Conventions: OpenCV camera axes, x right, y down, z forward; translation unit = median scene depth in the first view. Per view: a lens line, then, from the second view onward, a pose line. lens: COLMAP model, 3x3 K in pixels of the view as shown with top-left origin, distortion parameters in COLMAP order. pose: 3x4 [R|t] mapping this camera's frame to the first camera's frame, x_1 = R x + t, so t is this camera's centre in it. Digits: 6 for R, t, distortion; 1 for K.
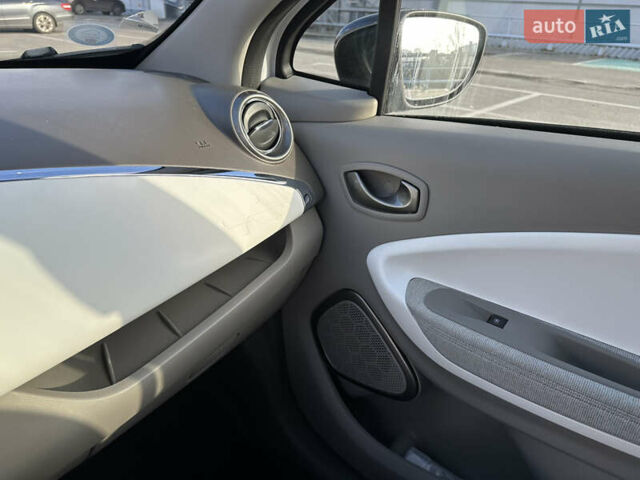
lens RADIAL K [[449.2, 0, 319.5], [0, 449.2, 245.5], [0, 0, 1]] dist [0.026827, -0.004039]
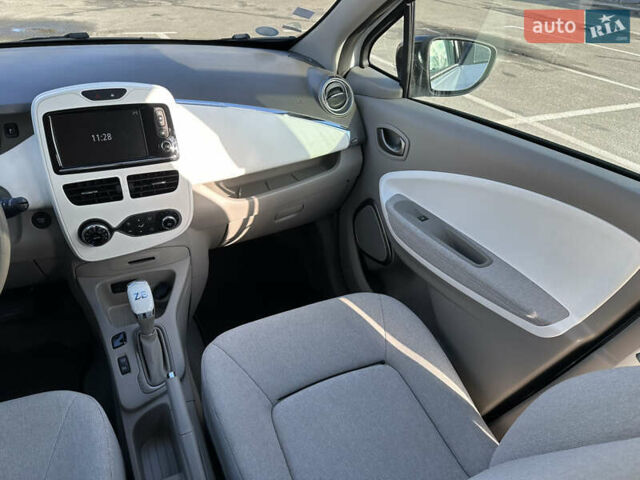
lens RADIAL K [[447.3, 0, 317.4], [0, 447.3, 243.7], [0, 0, 1]] dist [0.063778, -0.092398]
pose [[0.922701, 0.233724, -0.306587, 0.496733], [-0.205813, 0.971095, 0.120895, 0.113510], [0.325981, -0.048450, 0.944134, -0.775390]]
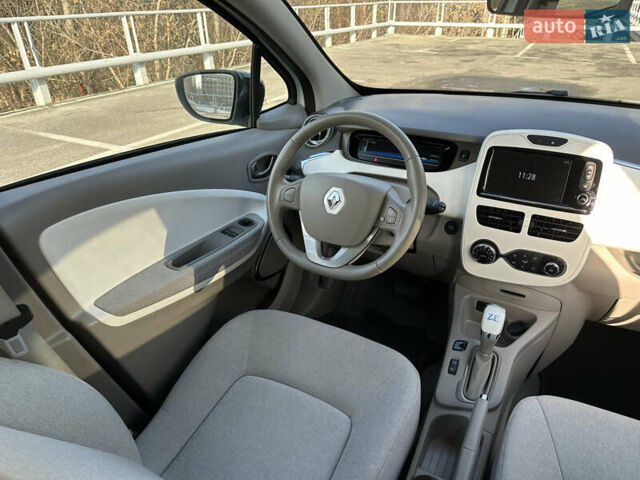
lens RADIAL K [[447.3, 0, 323.0], [0, 447.3, 244.6], [0, 0, 1]] dist [0.063778, -0.092398]
pose [[0.223595, 0.435220, -0.872118, 0.675688], [-0.440771, 0.843202, 0.307784, 0.129423], [0.869325, 0.315586, 0.380368, -0.791930]]
